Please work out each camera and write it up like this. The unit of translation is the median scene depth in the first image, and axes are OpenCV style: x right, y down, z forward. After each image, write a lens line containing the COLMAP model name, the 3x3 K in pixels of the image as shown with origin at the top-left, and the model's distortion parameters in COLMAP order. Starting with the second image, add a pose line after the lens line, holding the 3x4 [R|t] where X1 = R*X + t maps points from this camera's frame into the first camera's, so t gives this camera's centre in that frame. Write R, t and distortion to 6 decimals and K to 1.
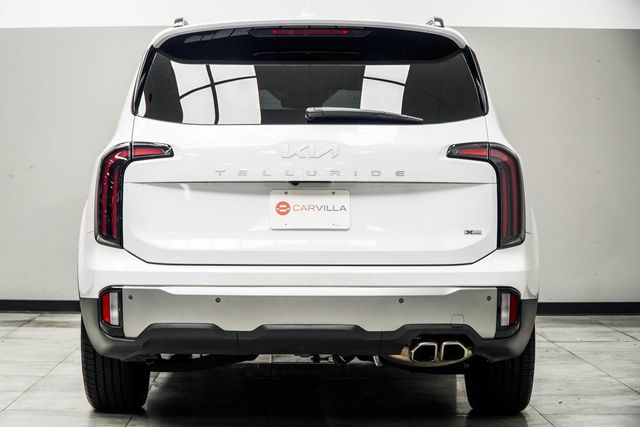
lens RADIAL K [[1406.3, 0, 320.0], [0, 1406.3, 213.5], [0, 0, 1]] dist [-0.254242, -0.308672]
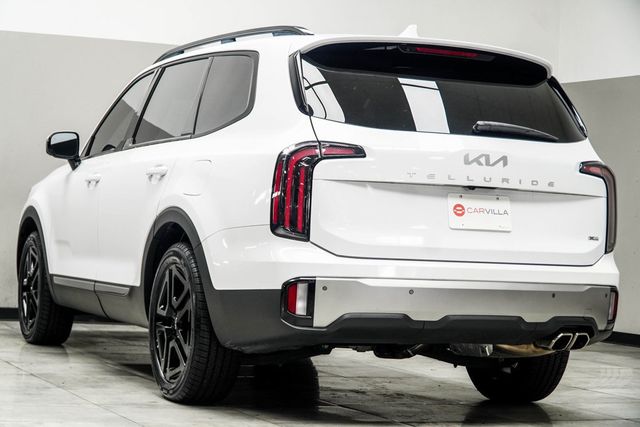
lens RADIAL K [[1406.3, 0, 320.0], [0, 1406.3, 213.5], [0, 0, 1]] dist [-0.254242, -0.308672]
pose [[0.922672, 0.043749, 0.383096, -0.546005], [-0.035869, 0.998973, -0.027692, 0.033170], [-0.383914, 0.011810, 0.923293, 0.025891]]
